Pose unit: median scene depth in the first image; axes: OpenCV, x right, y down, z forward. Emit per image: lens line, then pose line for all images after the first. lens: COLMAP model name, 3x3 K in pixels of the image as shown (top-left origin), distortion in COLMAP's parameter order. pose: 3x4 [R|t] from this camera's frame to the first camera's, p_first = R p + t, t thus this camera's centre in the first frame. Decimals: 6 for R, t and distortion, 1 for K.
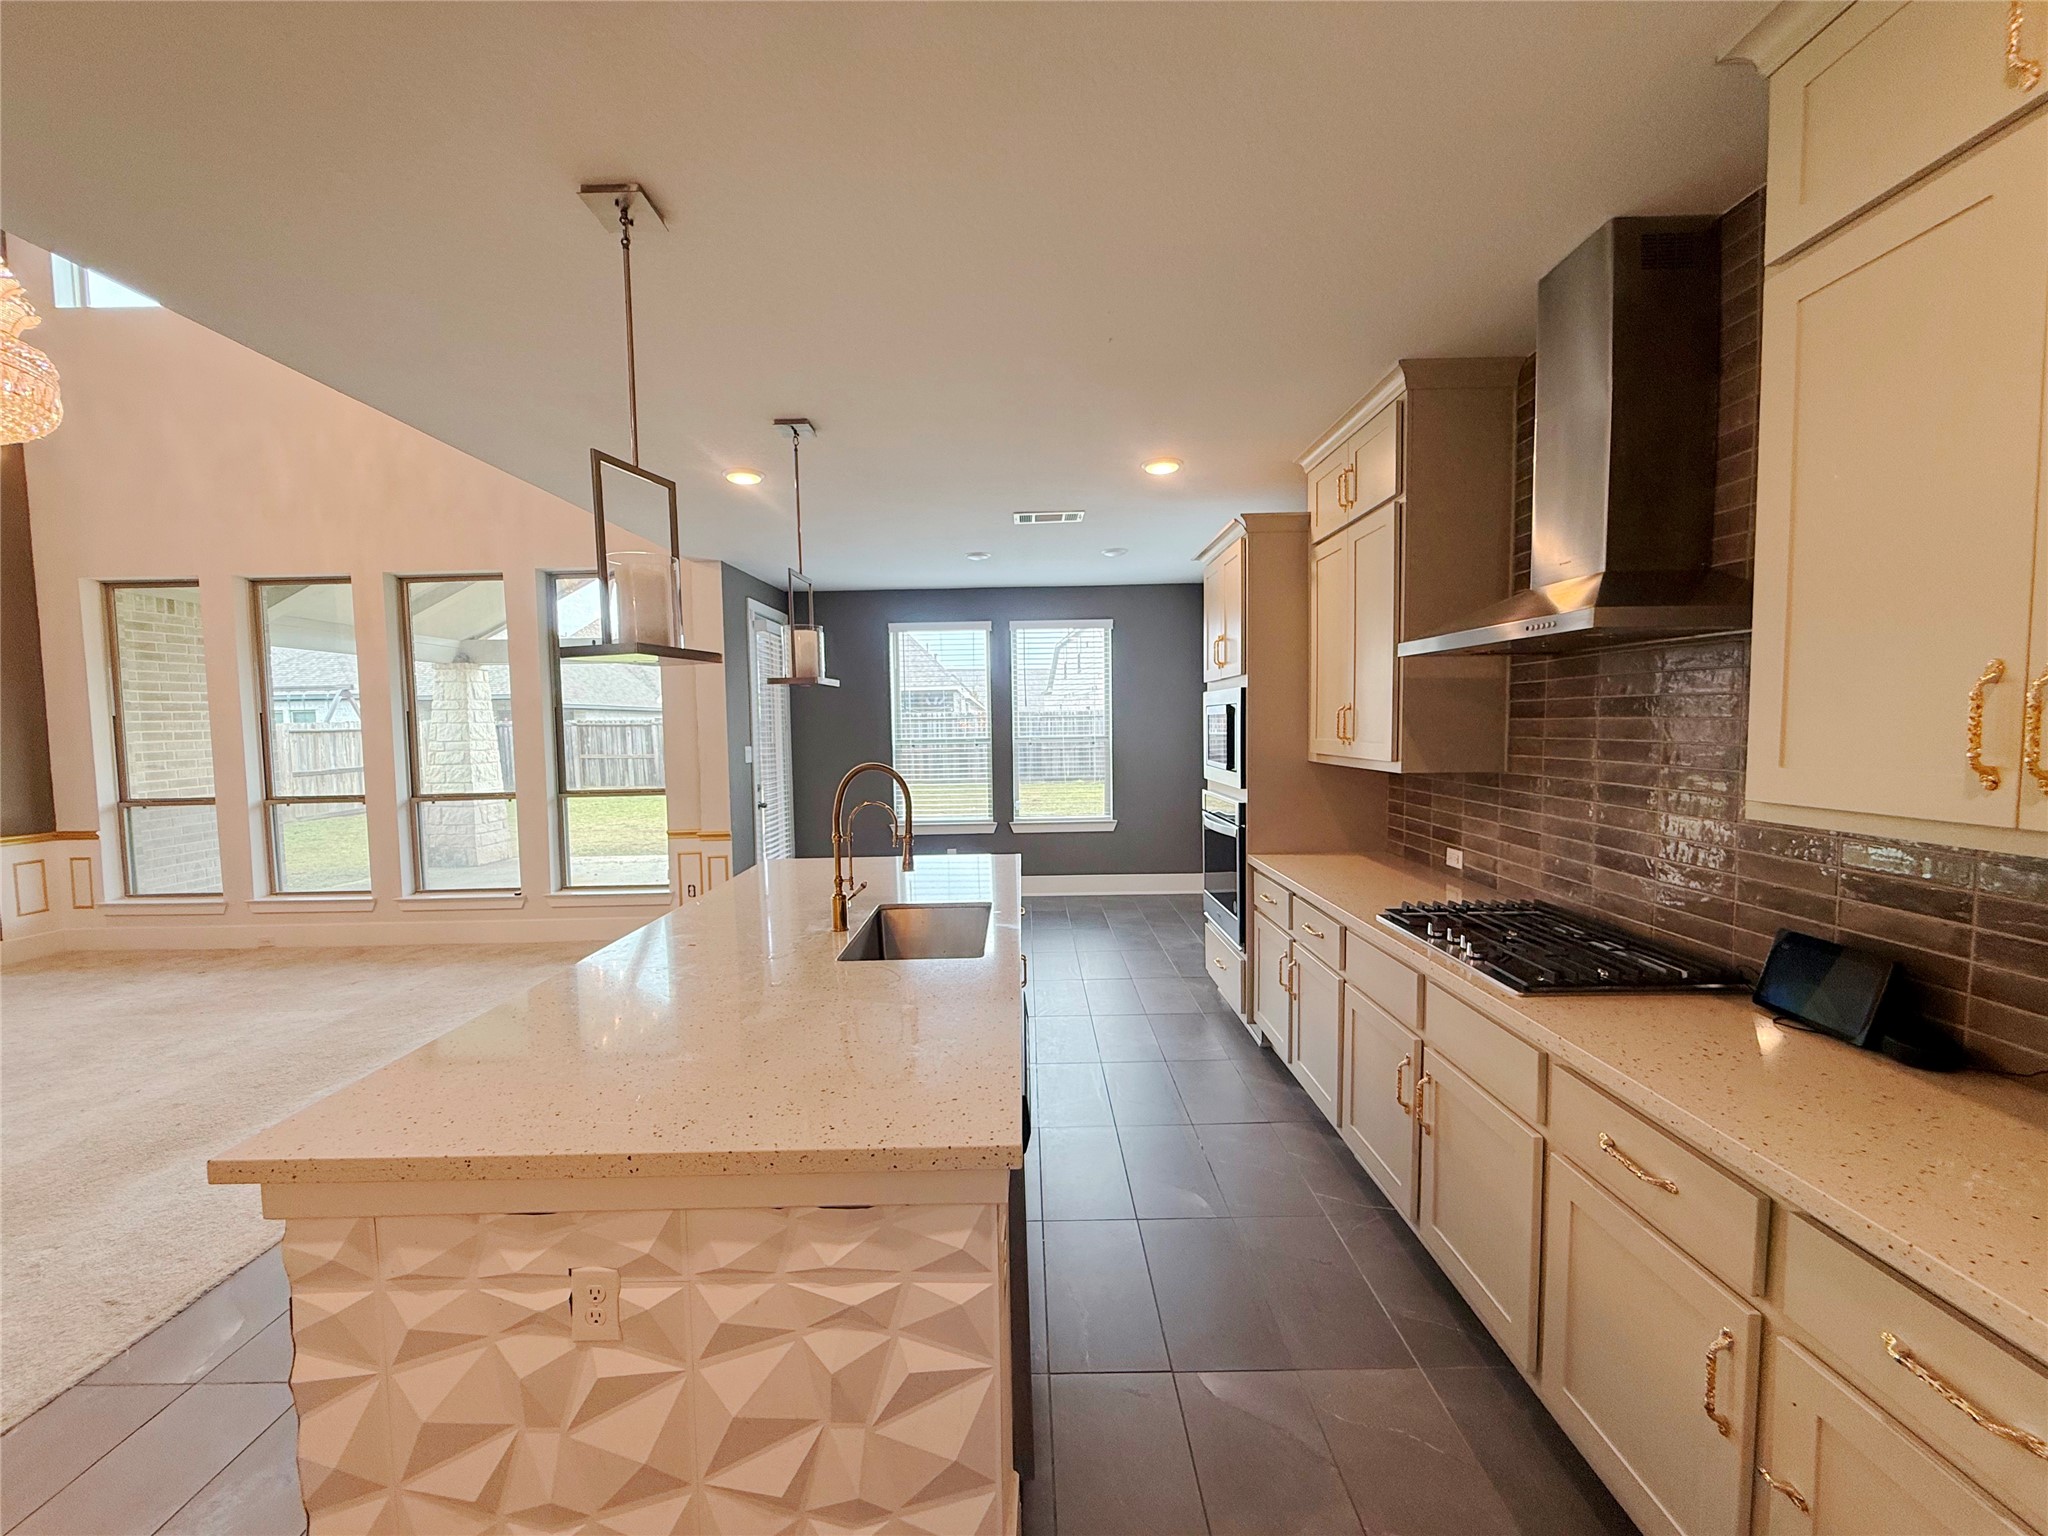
lens RADIAL K [[816.6, 0, 1018.3], [0, 816.6, 769.0], [0, 0, 1]] dist [-0.000778, 0.000289]
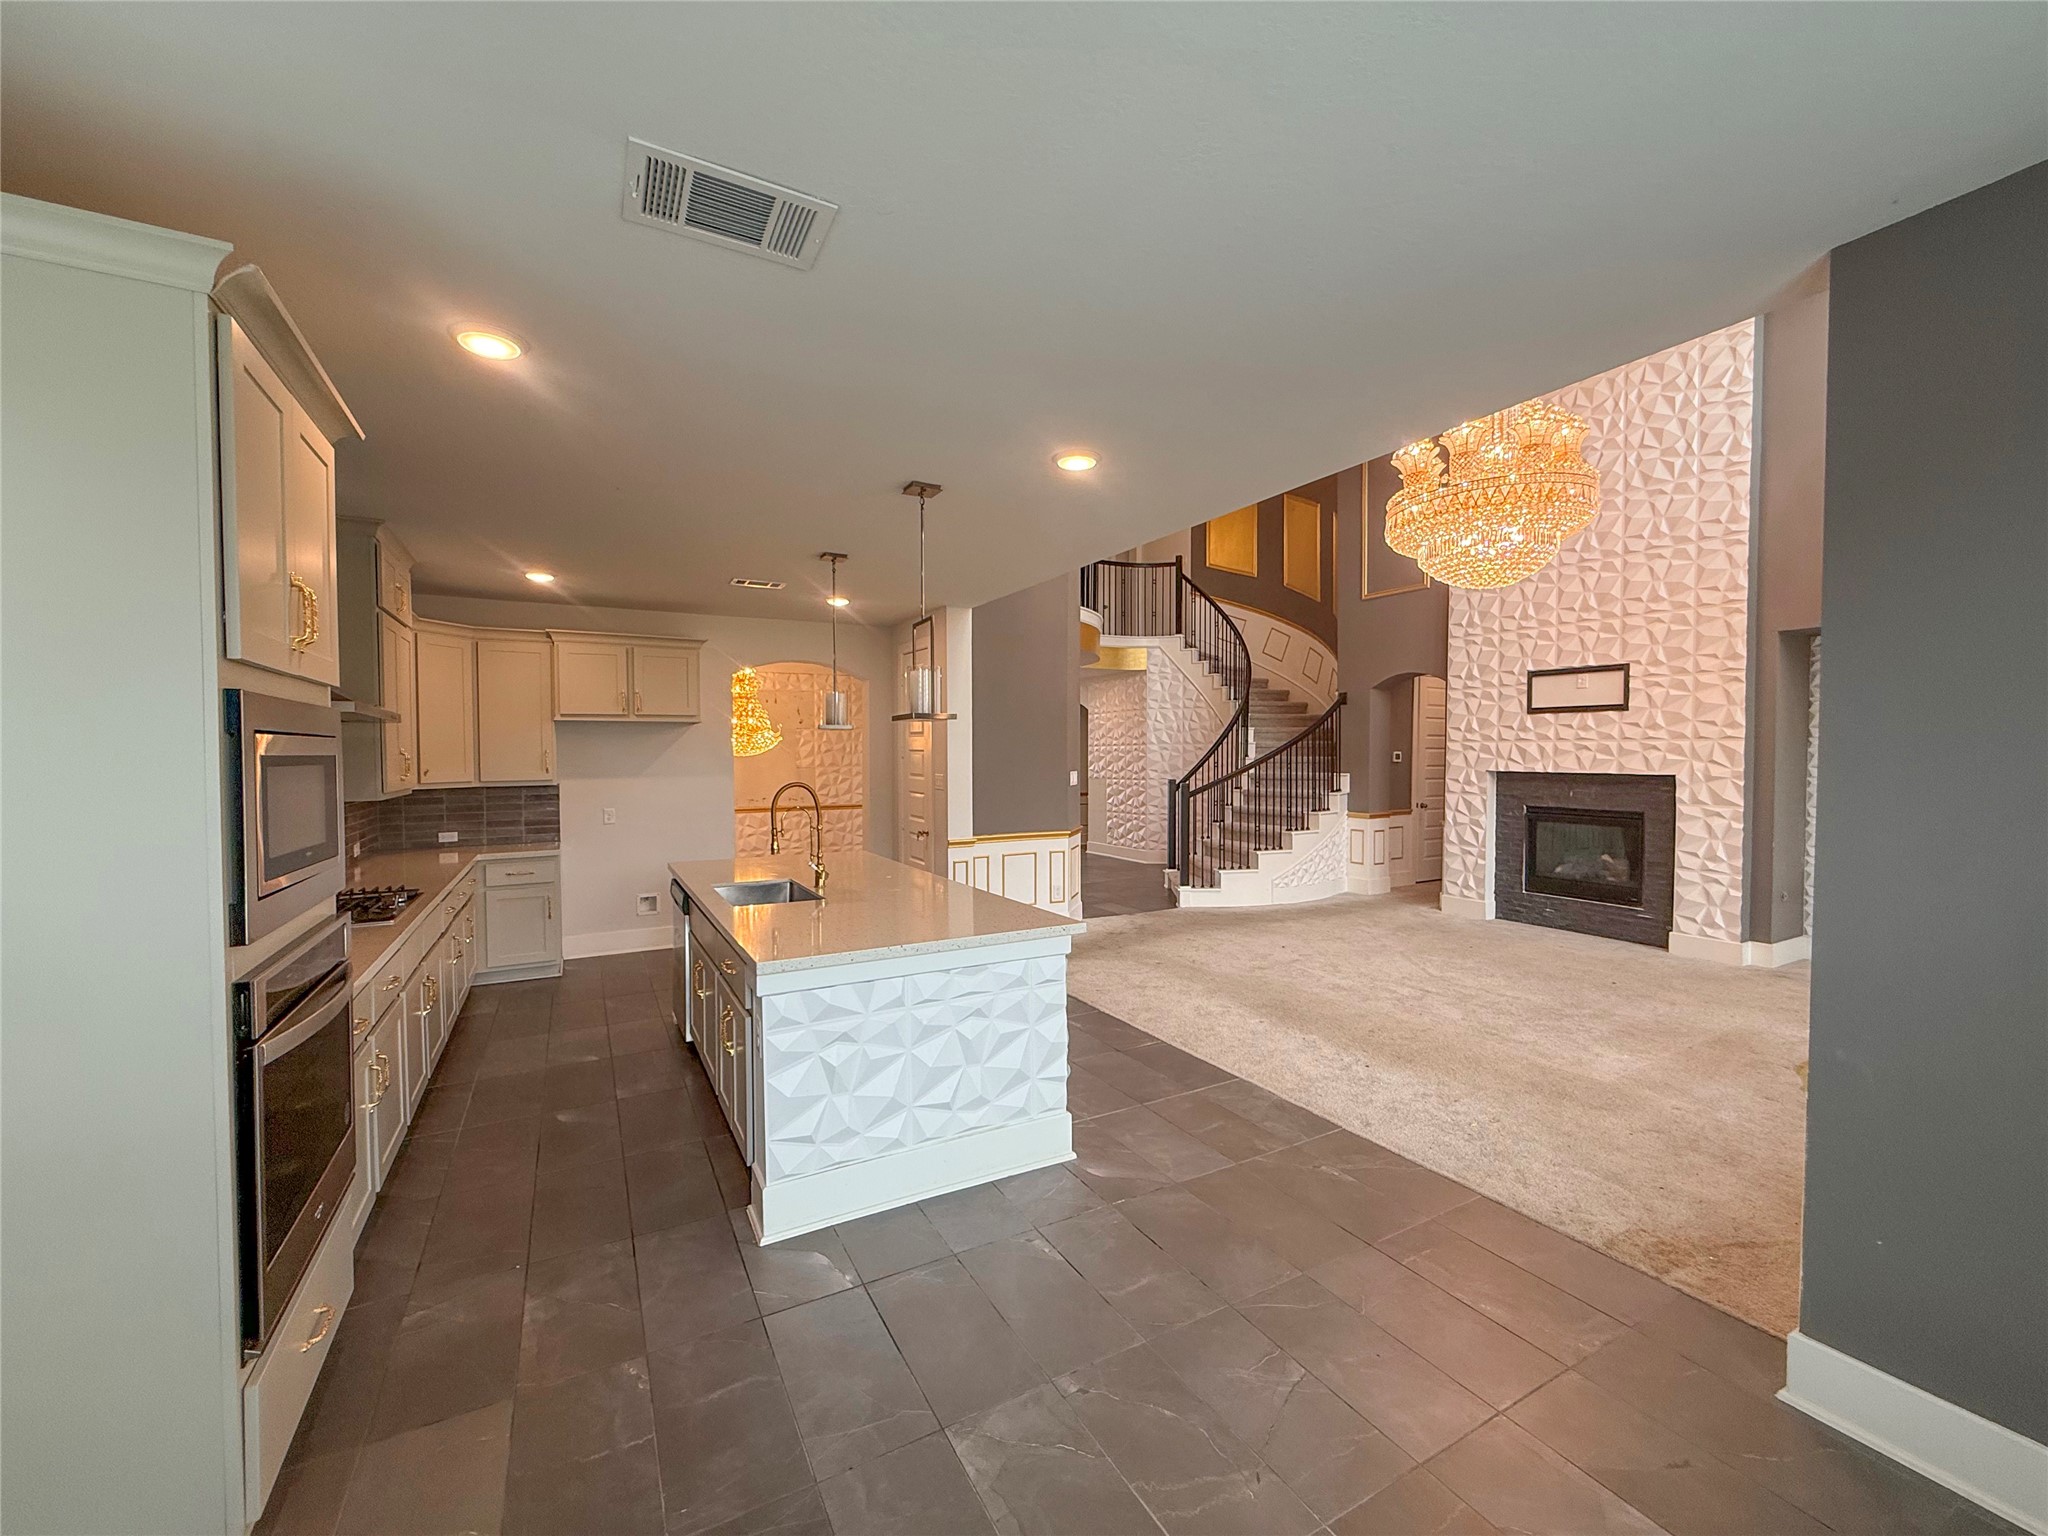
lens RADIAL K [[816.6, 0, 1018.3], [0, 816.6, 769.0], [0, 0, 1]] dist [-0.000778, 0.000289]
pose [[-0.877300, 0.033011, -0.478806, 0.081498], [-0.006122, 0.996781, 0.079941, -0.067186], [0.479903, 0.073064, -0.874274, 1.087134]]
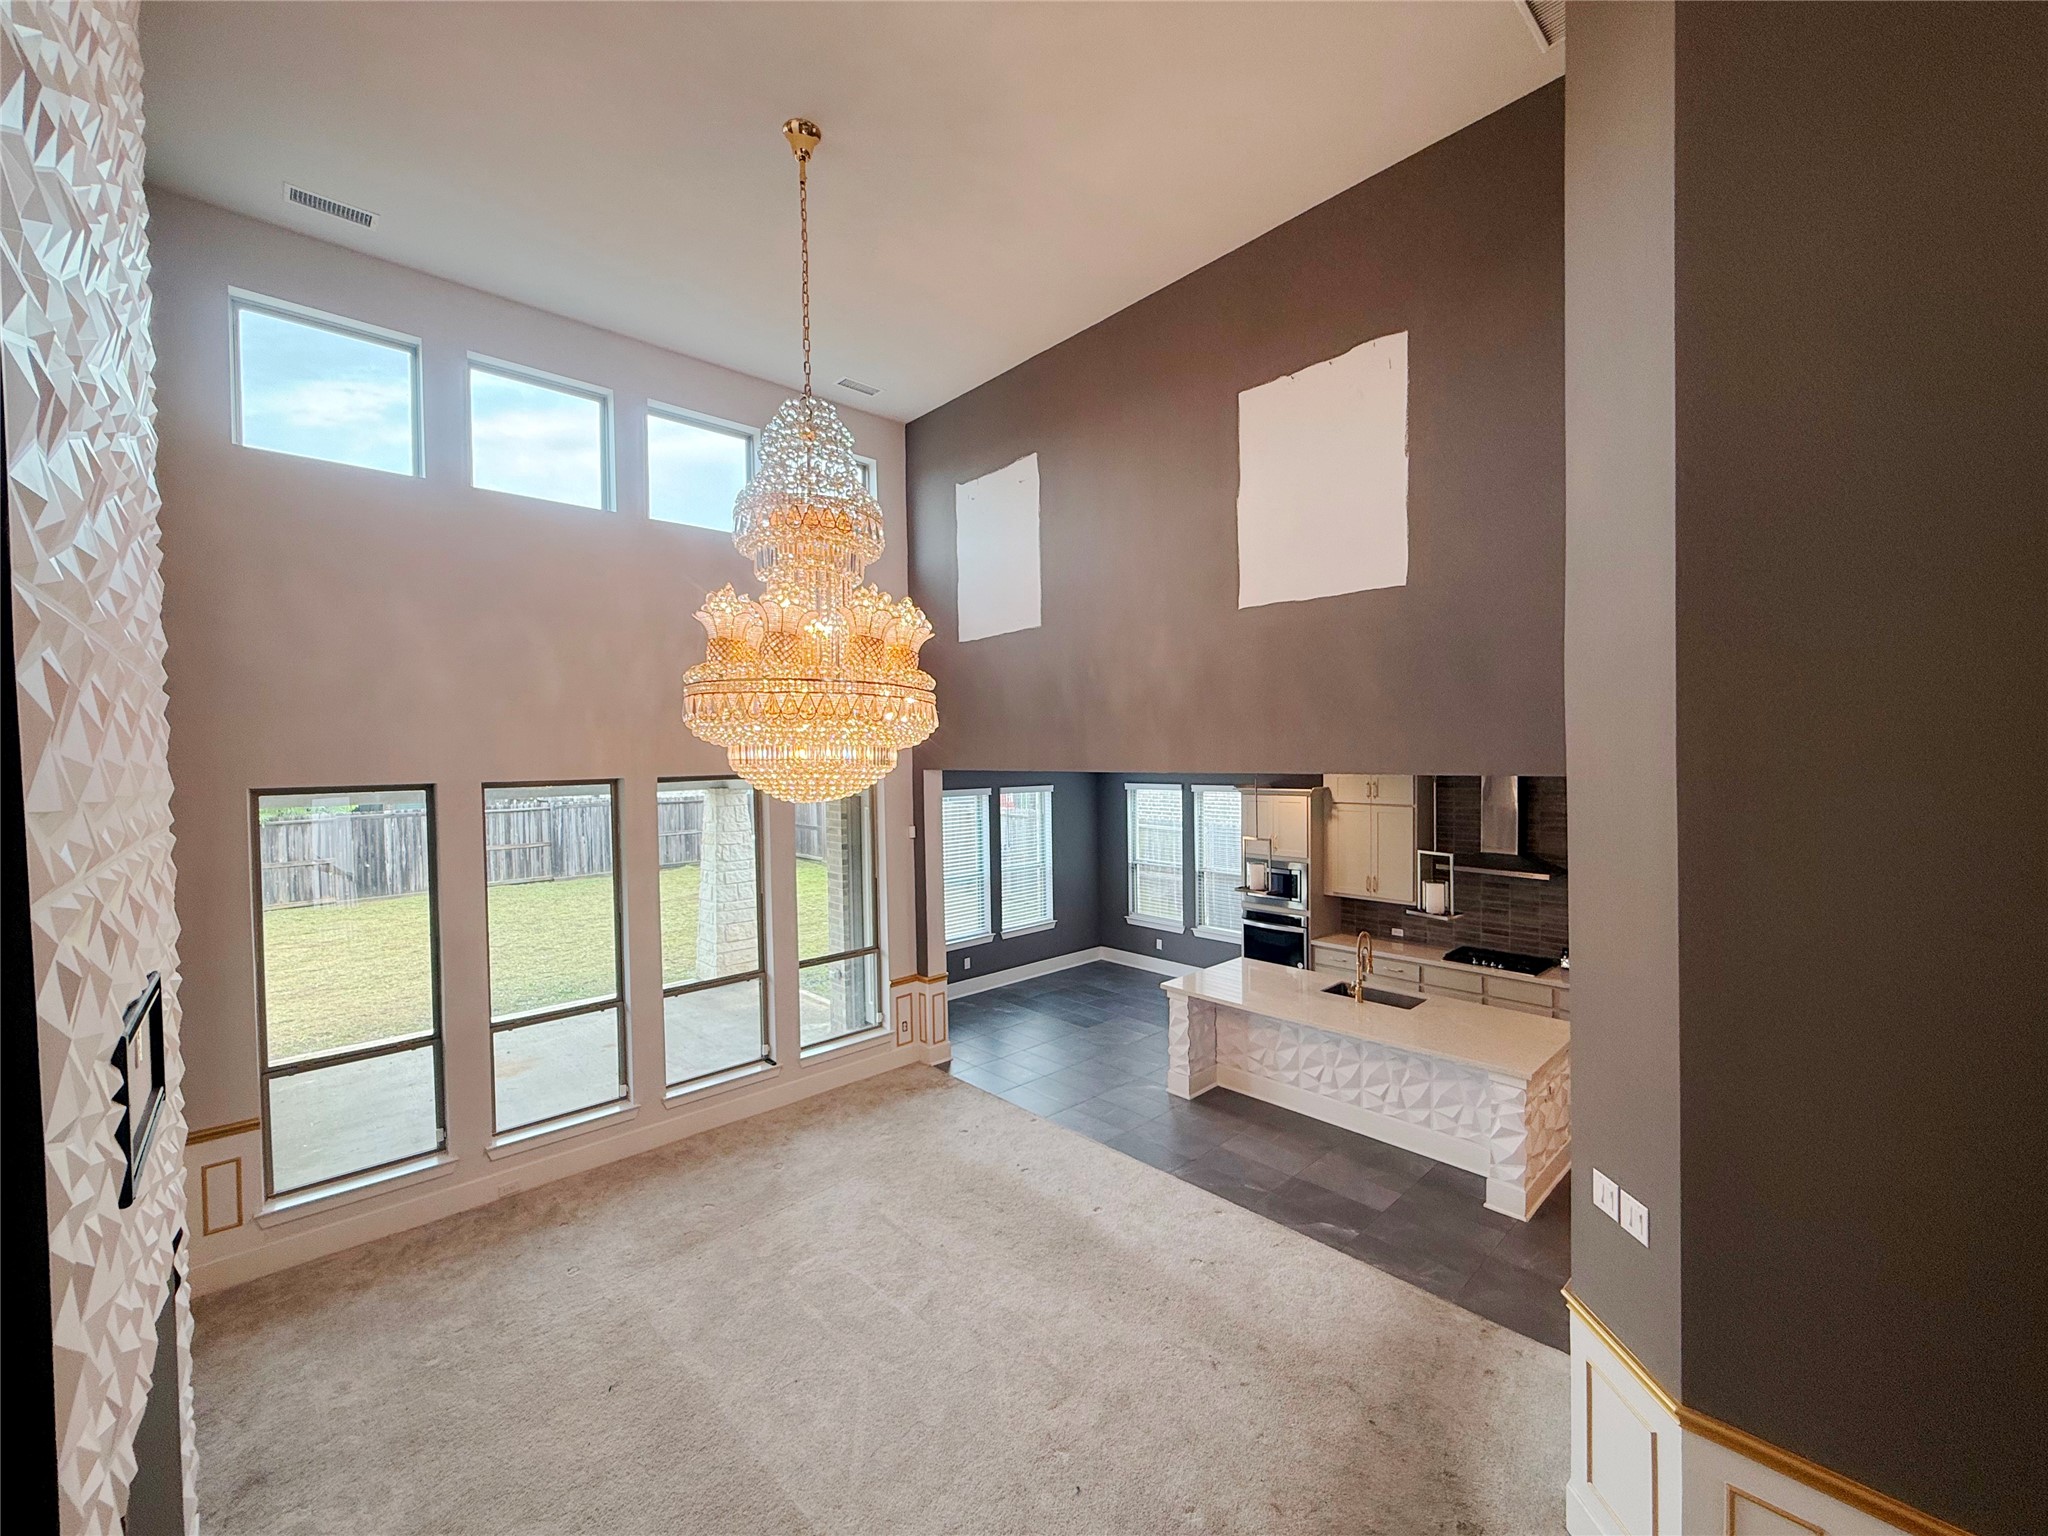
lens RADIAL K [[816.6, 0, 1018.3], [0, 816.6, 769.0], [0, 0, 1]] dist [-0.000778, 0.000289]
pose [[0.734635, -0.005679, 0.678439, -1.116996], [0.040309, 0.998564, -0.035290, -0.193656], [-0.677265, 0.053272, 0.733808, -0.056463]]
